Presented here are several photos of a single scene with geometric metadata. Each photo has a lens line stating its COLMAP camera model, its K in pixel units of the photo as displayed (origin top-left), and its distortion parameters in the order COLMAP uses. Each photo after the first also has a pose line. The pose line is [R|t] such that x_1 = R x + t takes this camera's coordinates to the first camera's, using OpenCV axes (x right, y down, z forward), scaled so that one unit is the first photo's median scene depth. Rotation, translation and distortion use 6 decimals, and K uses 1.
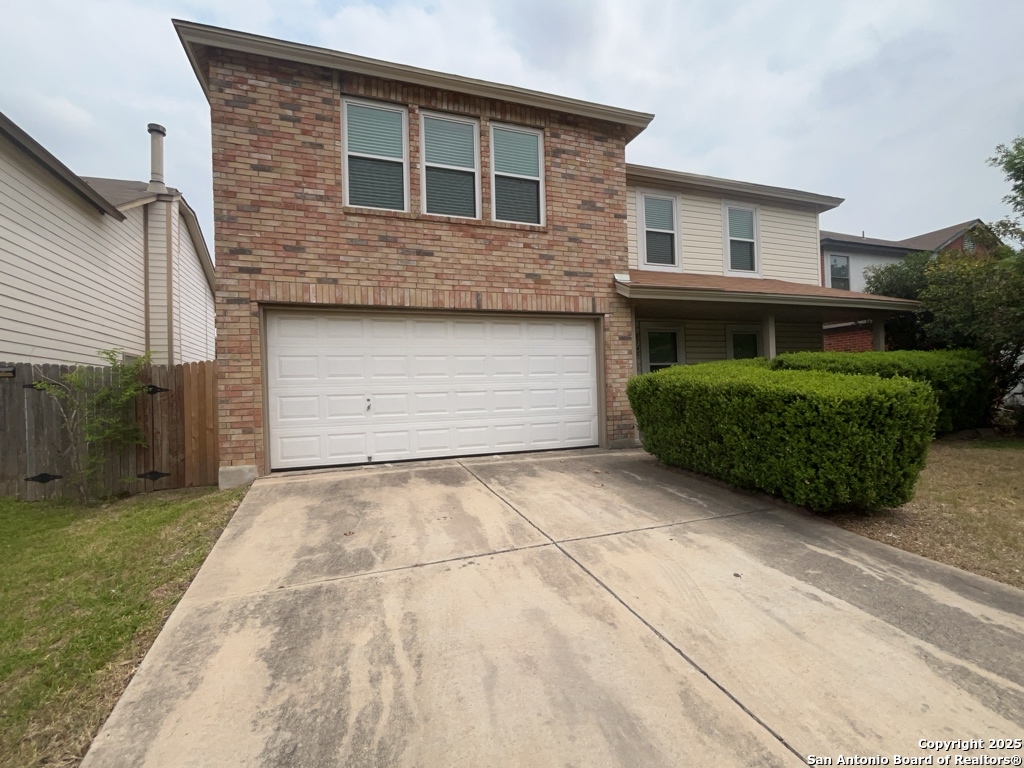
lens RADIAL K [[477.3, 0, 514.8], [0, 477.3, 384.0], [0, 0, 1]] dist [-0.003697, 0.000180]
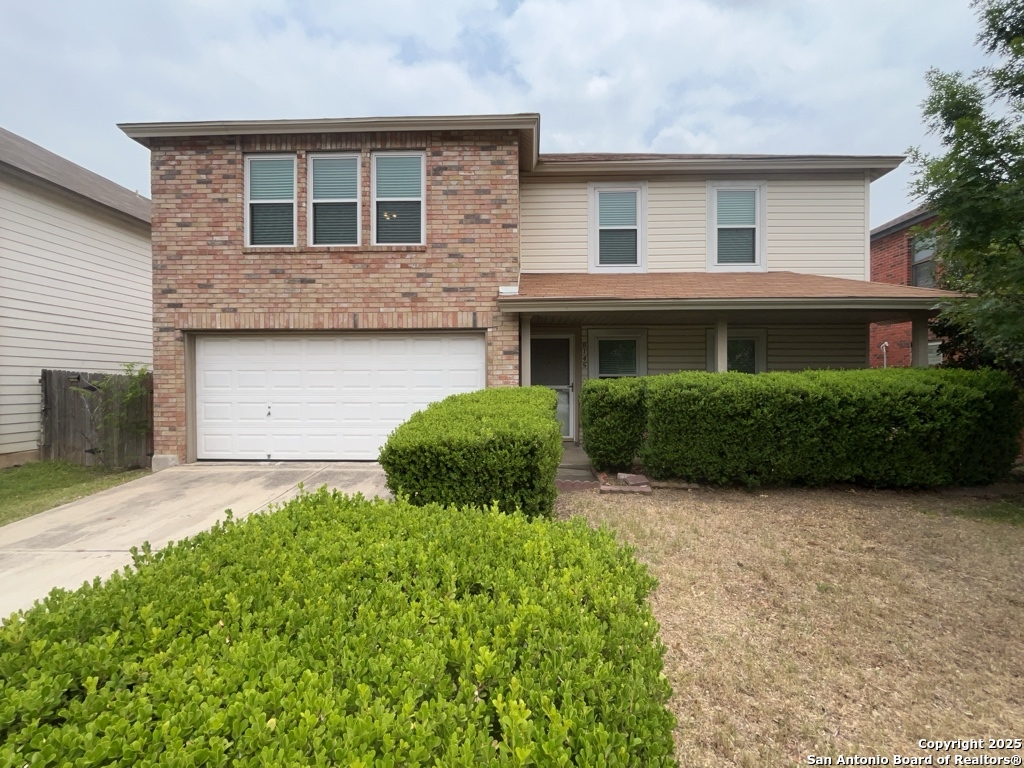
lens RADIAL K [[477.3, 0, 516.2], [0, 477.3, 383.9], [0, 0, 1]] dist [-0.003697, 0.000180]
pose [[0.927577, 0.028065, -0.372577, 0.699208], [-0.019060, 0.999431, 0.027830, -0.069432], [0.373146, -0.018713, 0.927584, 0.123190]]
